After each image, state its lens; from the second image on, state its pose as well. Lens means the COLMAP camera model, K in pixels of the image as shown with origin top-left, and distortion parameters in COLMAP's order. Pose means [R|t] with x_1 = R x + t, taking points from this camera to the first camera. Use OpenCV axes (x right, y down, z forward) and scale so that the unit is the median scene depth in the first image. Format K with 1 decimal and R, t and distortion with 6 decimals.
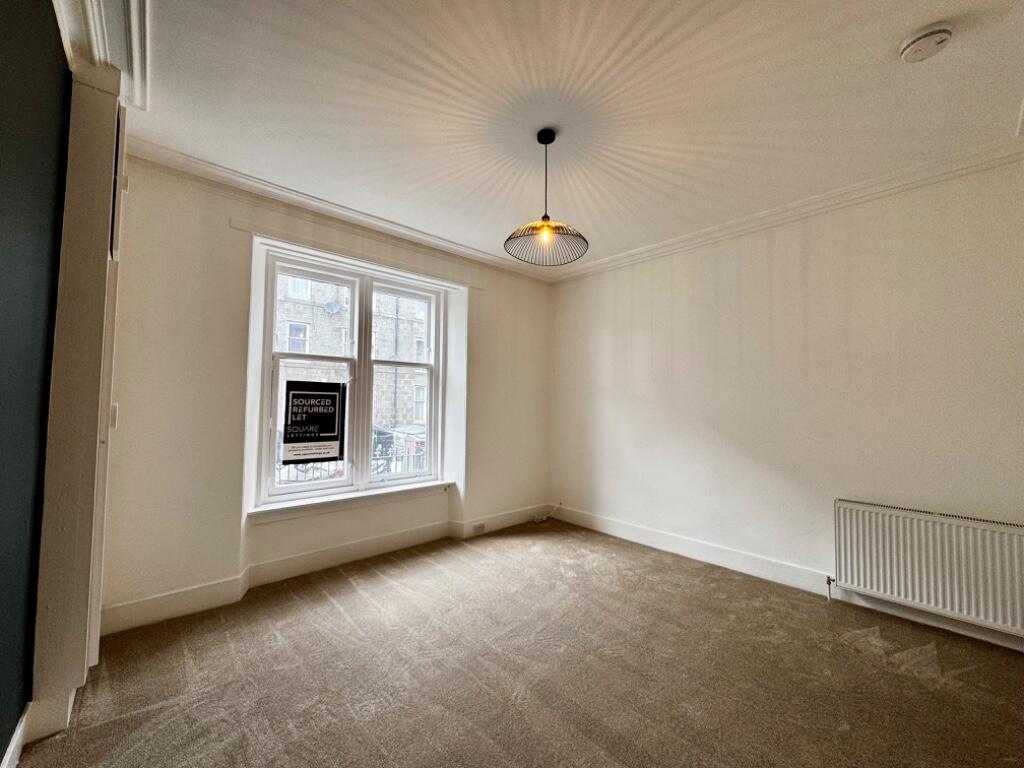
lens RADIAL K [[405.9, 0, 510.7], [0, 405.9, 385.0], [0, 0, 1]] dist [0.000457, -0.000045]
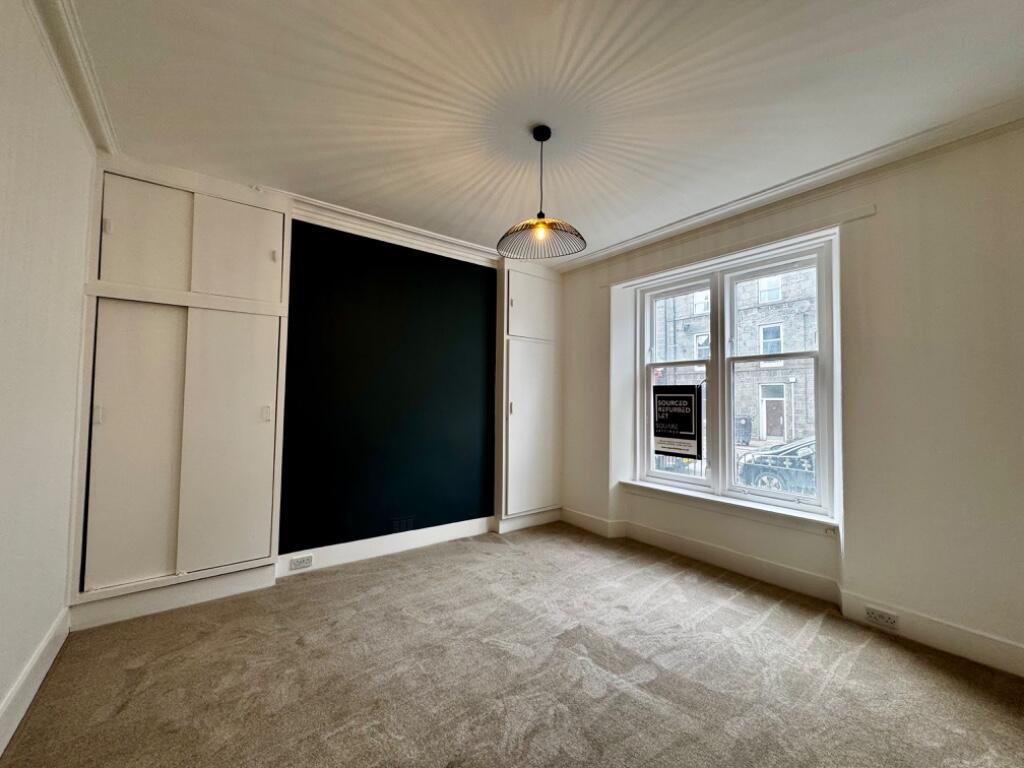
lens RADIAL K [[405.9, 0, 509.9], [0, 405.9, 383.6], [0, 0, 1]] dist [0.000457, -0.000045]
pose [[-0.084645, -0.048505, -0.995230, 0.677445], [0.034189, 0.998085, -0.051552, 0.029771], [0.995824, -0.038390, -0.082824, 0.624865]]
